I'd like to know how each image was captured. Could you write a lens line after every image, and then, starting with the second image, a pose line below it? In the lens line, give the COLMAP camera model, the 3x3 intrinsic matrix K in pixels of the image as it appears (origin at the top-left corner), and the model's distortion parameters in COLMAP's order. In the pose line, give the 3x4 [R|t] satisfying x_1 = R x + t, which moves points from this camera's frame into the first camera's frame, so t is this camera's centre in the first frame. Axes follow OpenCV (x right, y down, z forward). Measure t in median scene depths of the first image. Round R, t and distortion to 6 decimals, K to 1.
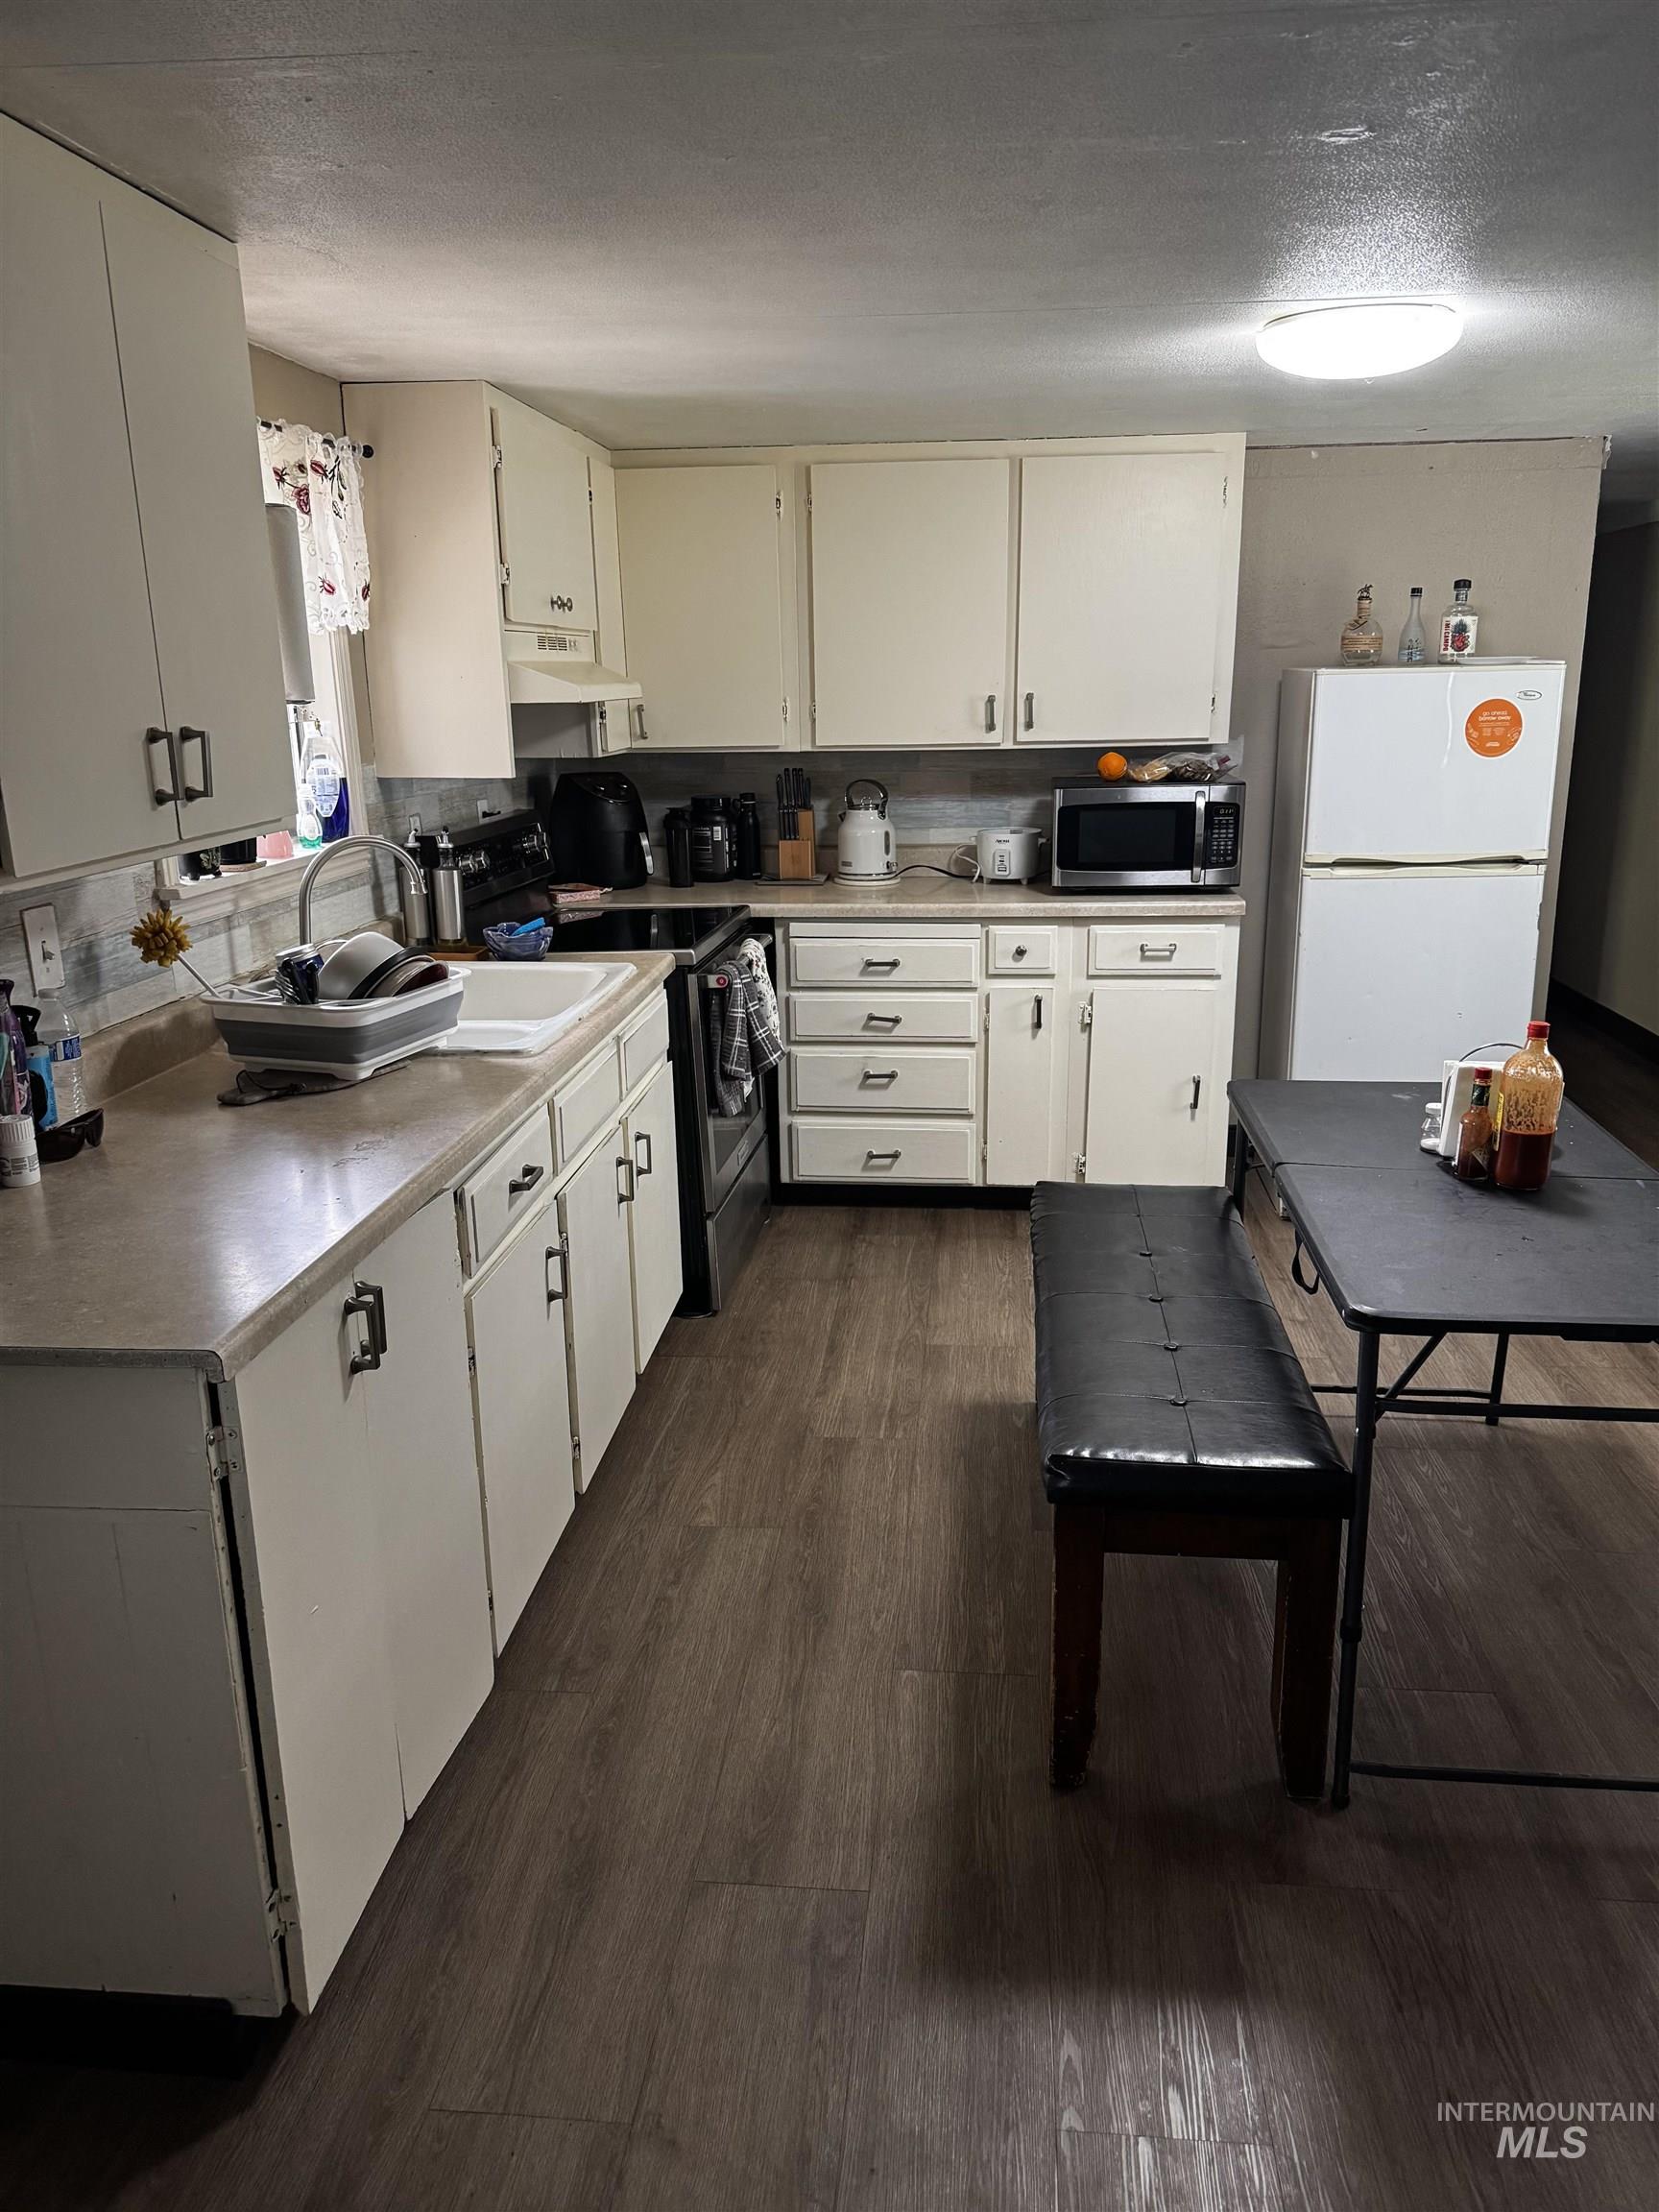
lens RADIAL K [[1524.9, 0, 829.5], [0, 1524.9, 1106.0], [0, 0, 1]] dist [0.165775, -0.339400]
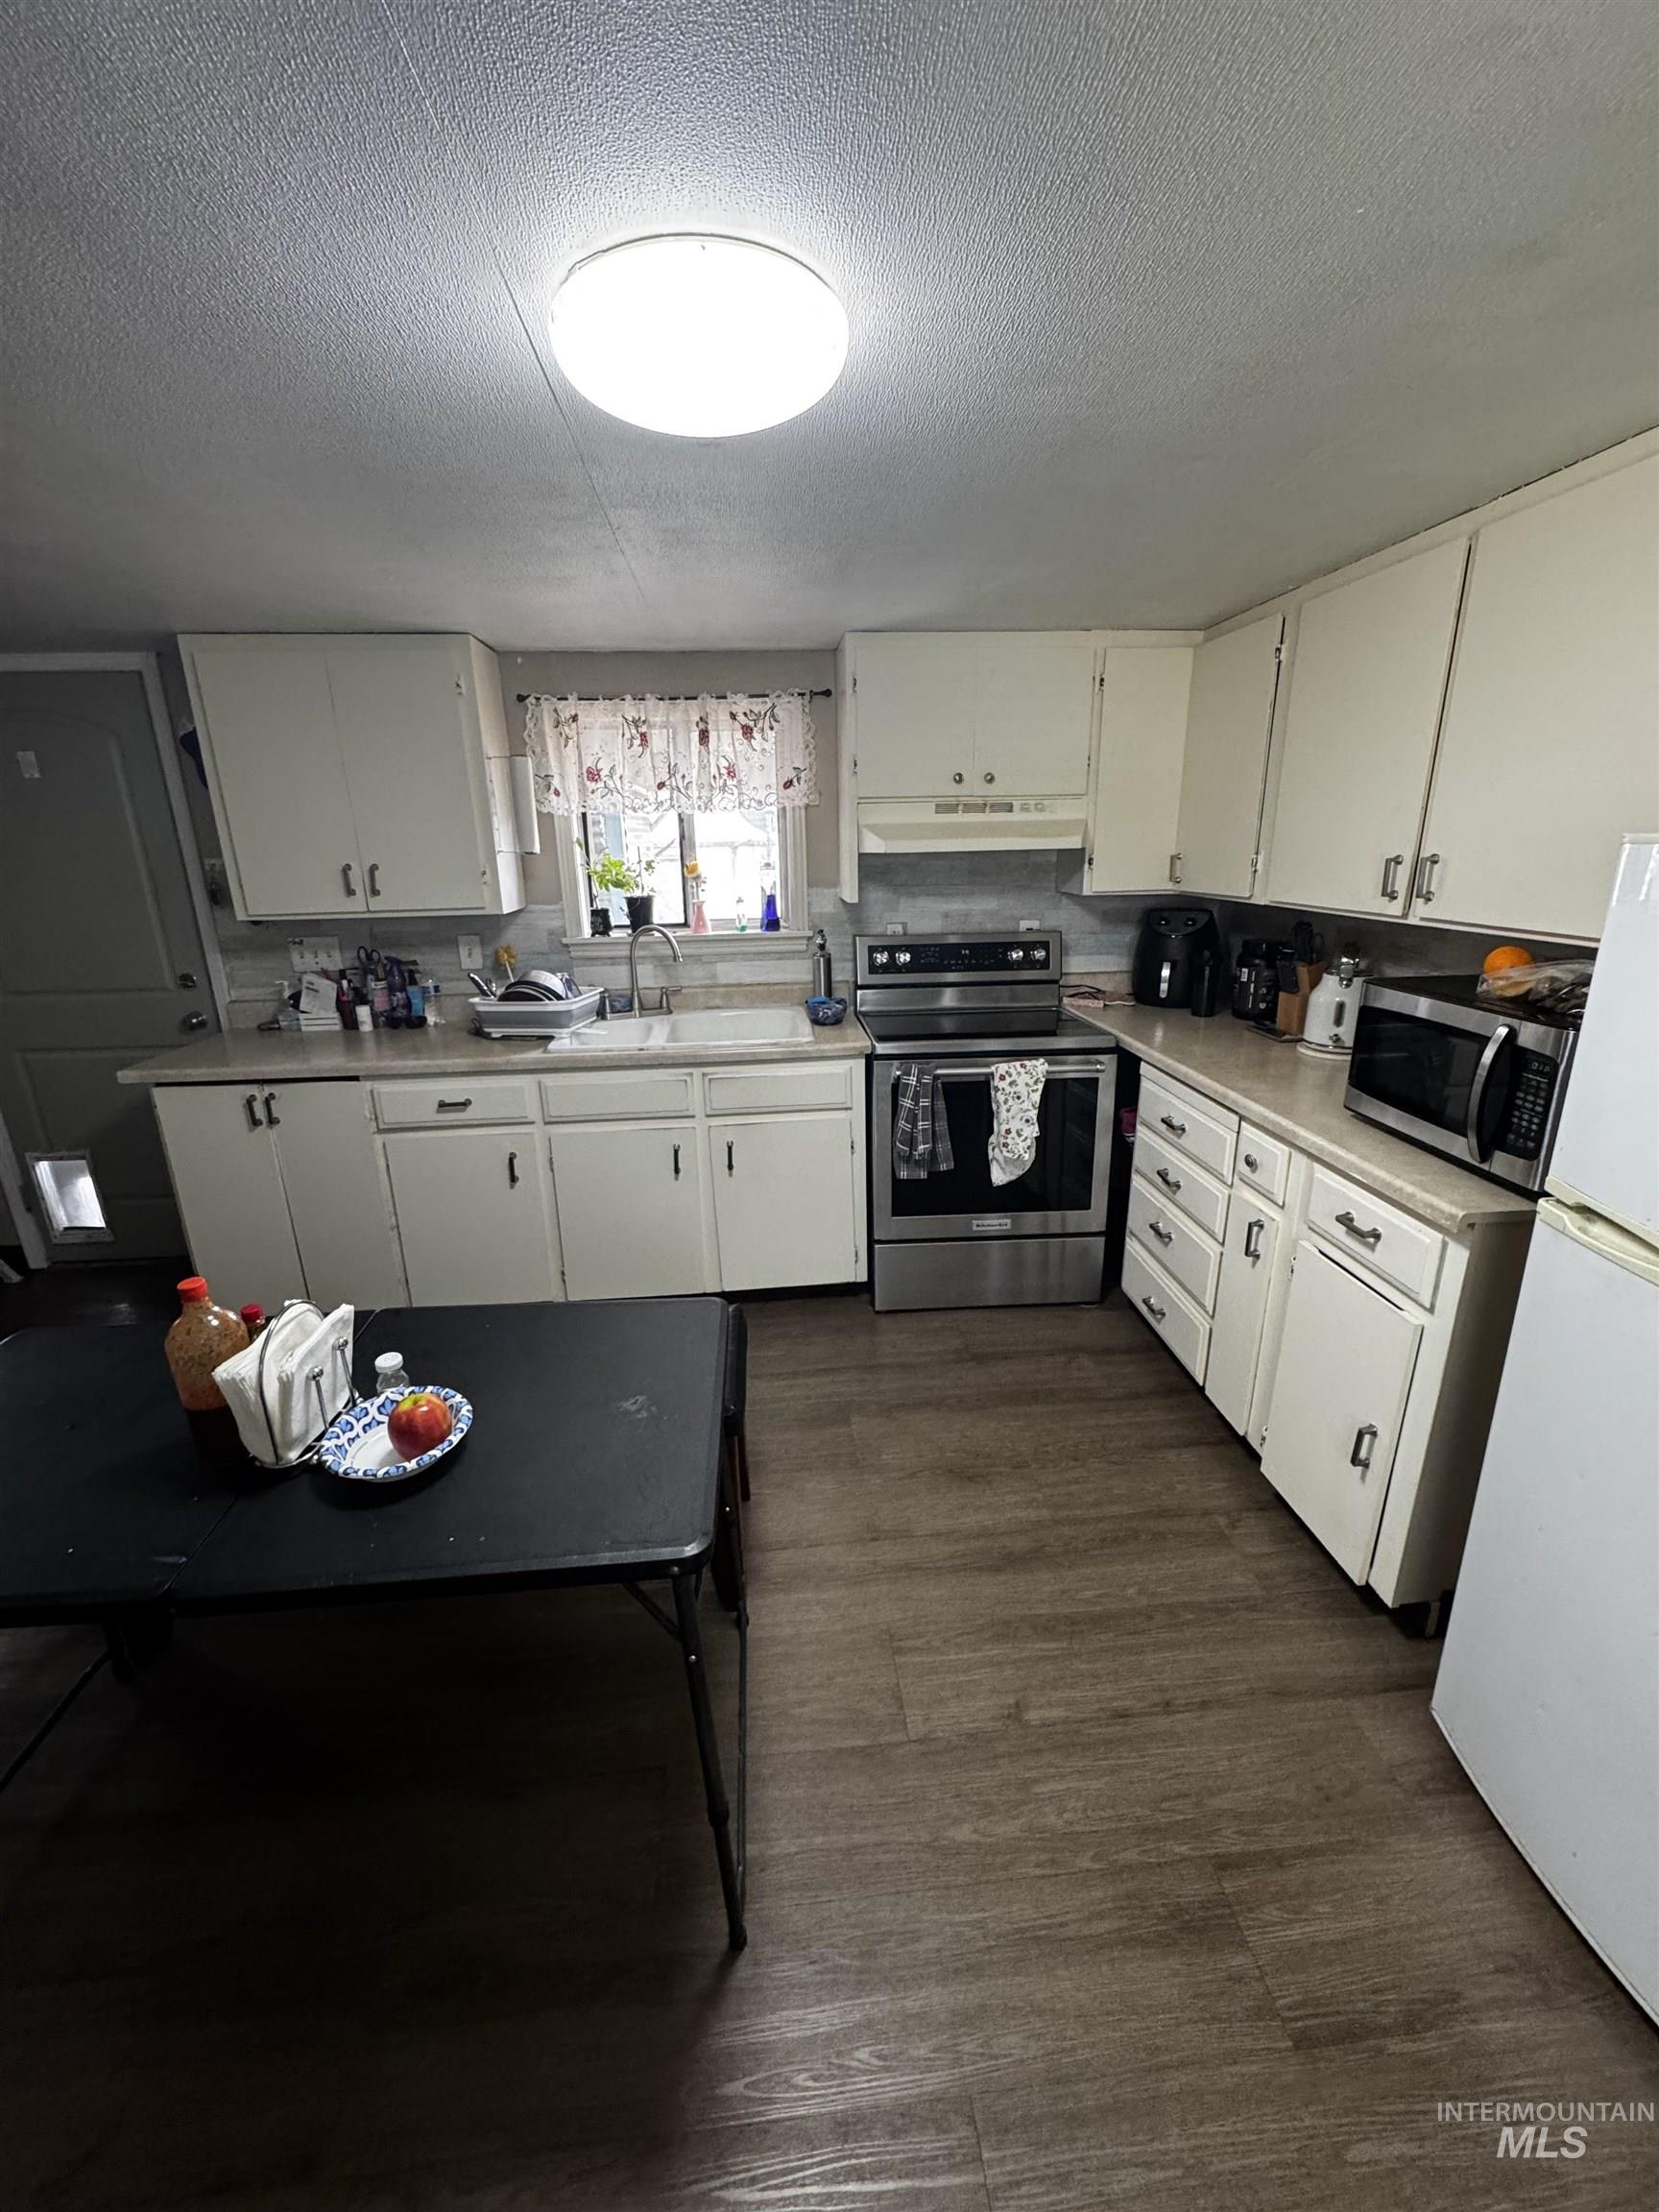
lens RADIAL K [[877.5, 0, 829.5], [0, 877.5, 1106.0], [0, 0, 1]] dist [0.000422, 0.000003]
pose [[0.191692, 0.299705, -0.934575, 0.514723], [-0.248838, 0.935961, 0.249110, -0.189805], [0.949386, 0.184805, 0.253995, 0.648375]]
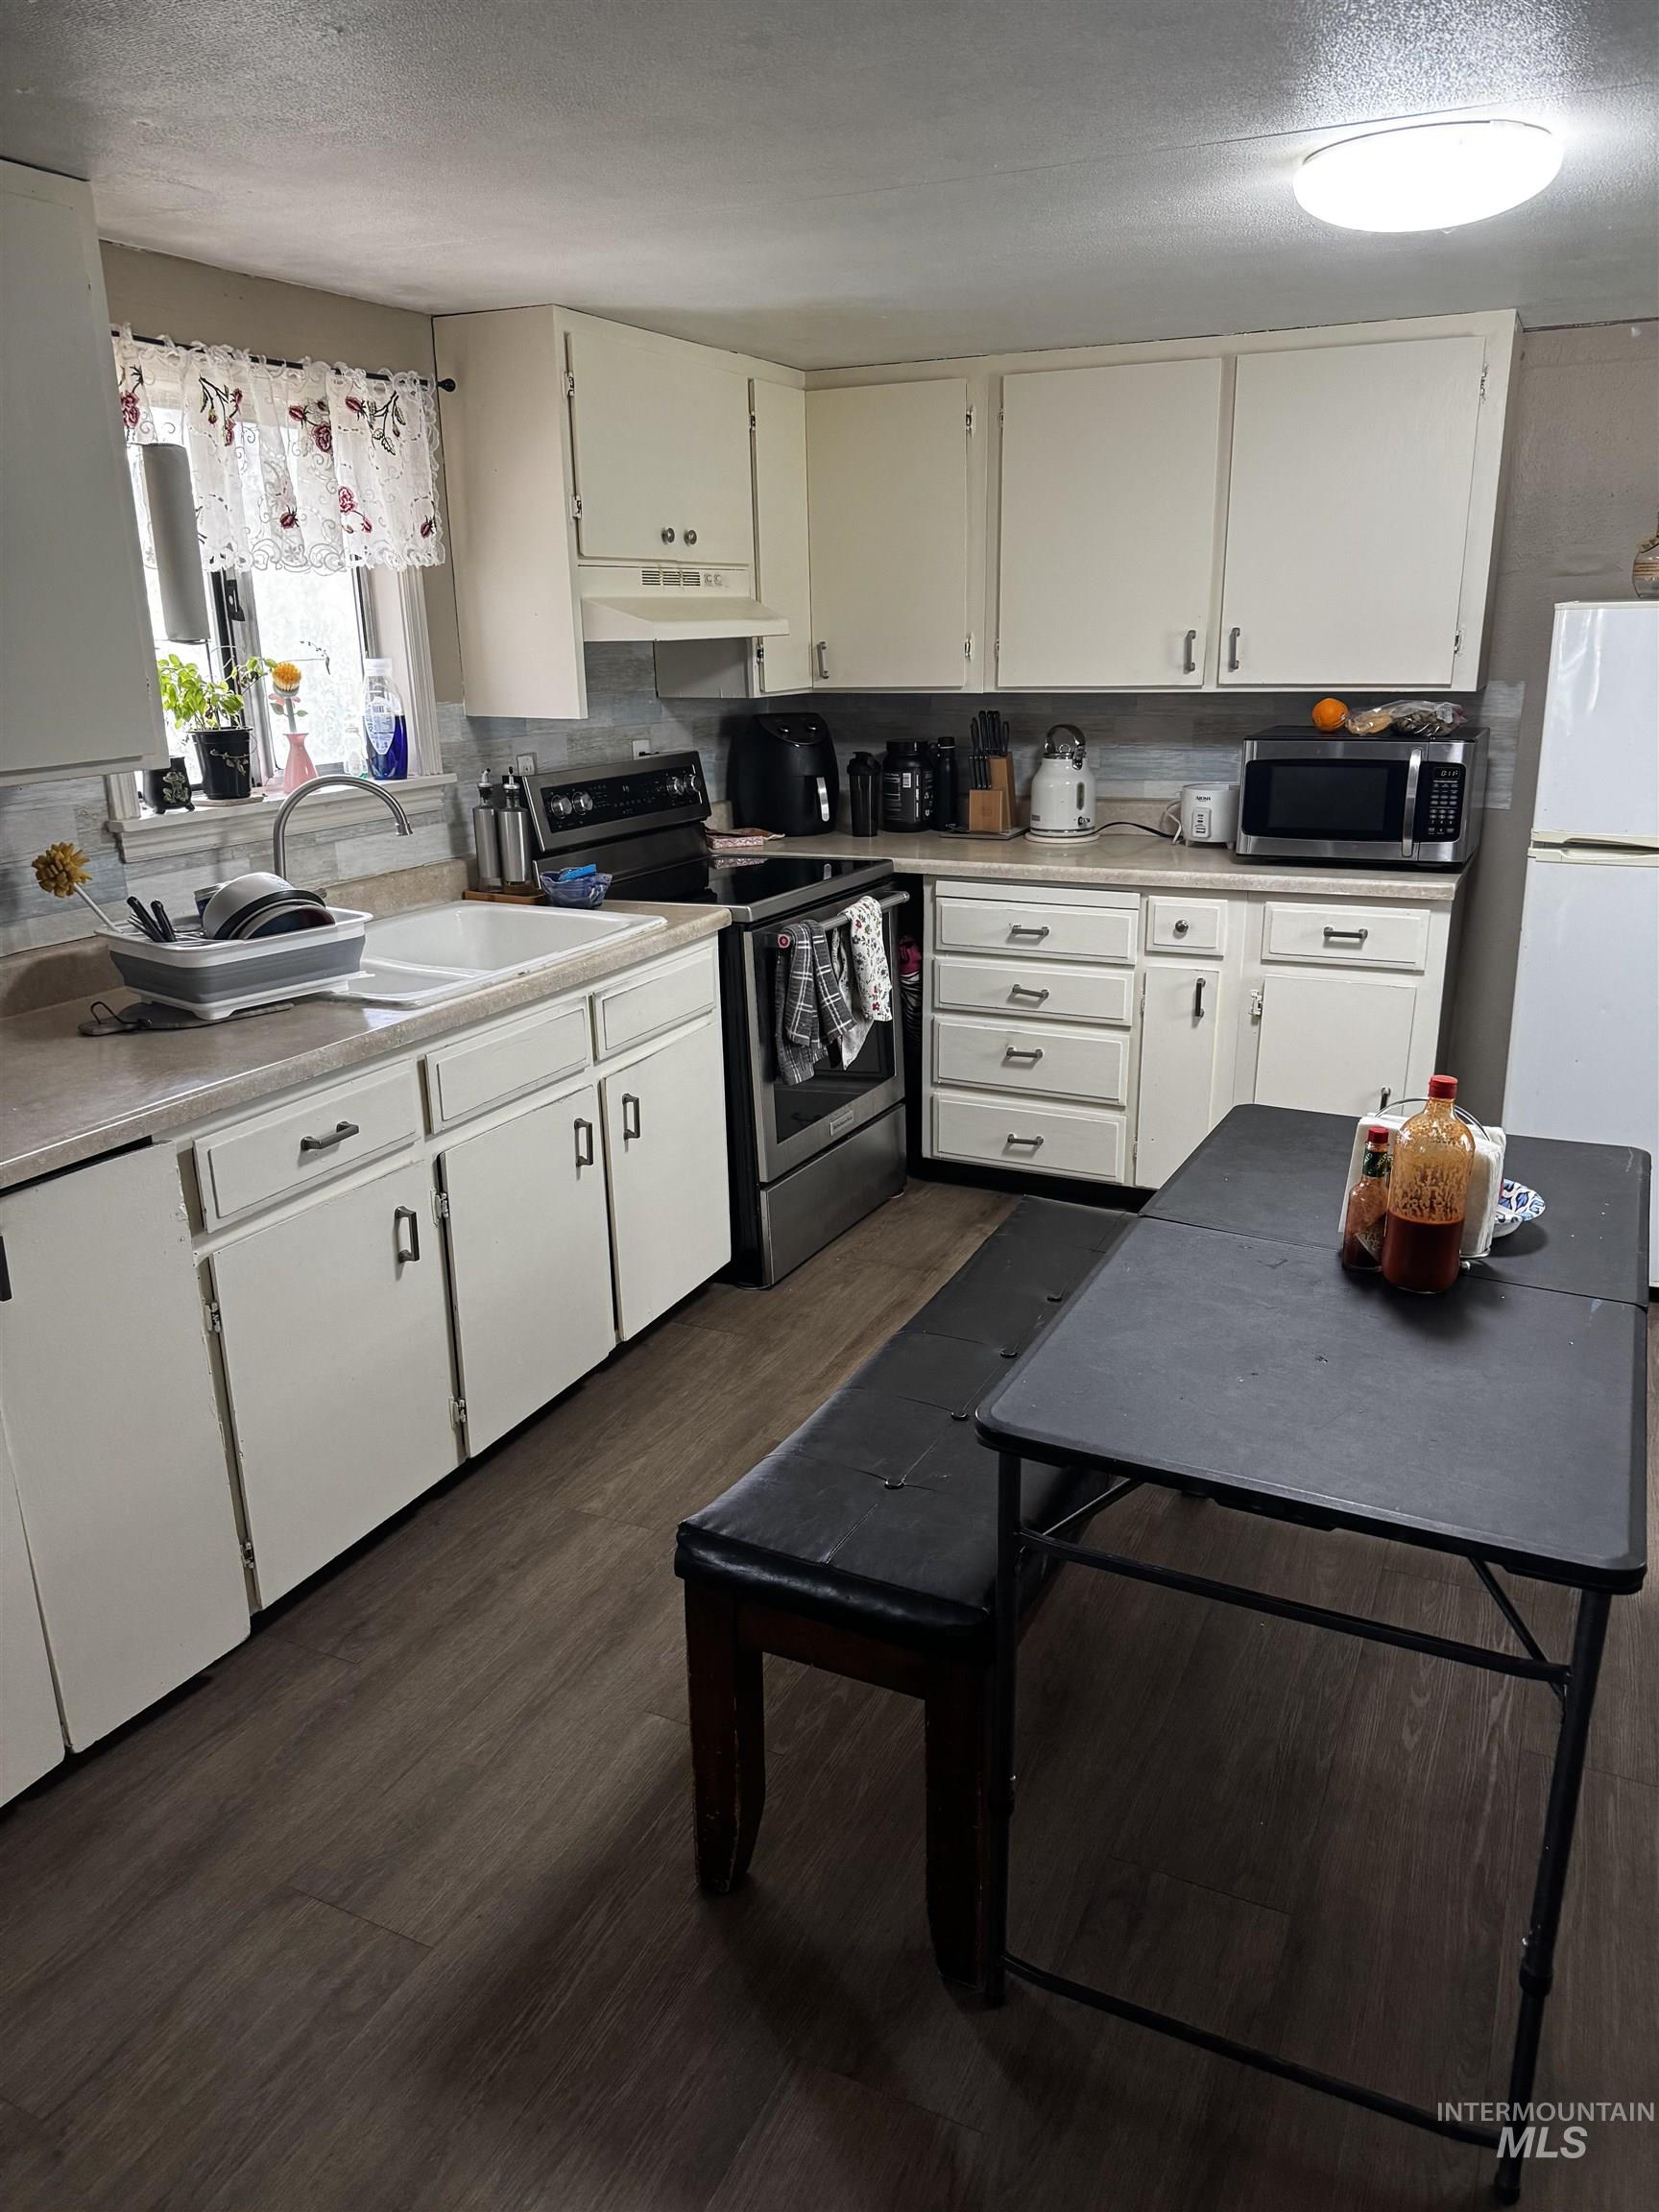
lens RADIAL K [[1524.9, 0, 829.5], [0, 1524.9, 1106.0], [0, 0, 1]] dist [0.165775, -0.339400]
pose [[0.939532, 0.102652, -0.326715, 0.231436], [-0.089127, 0.994437, 0.056142, -0.030508], [0.330660, -0.023628, 0.943454, 0.100439]]
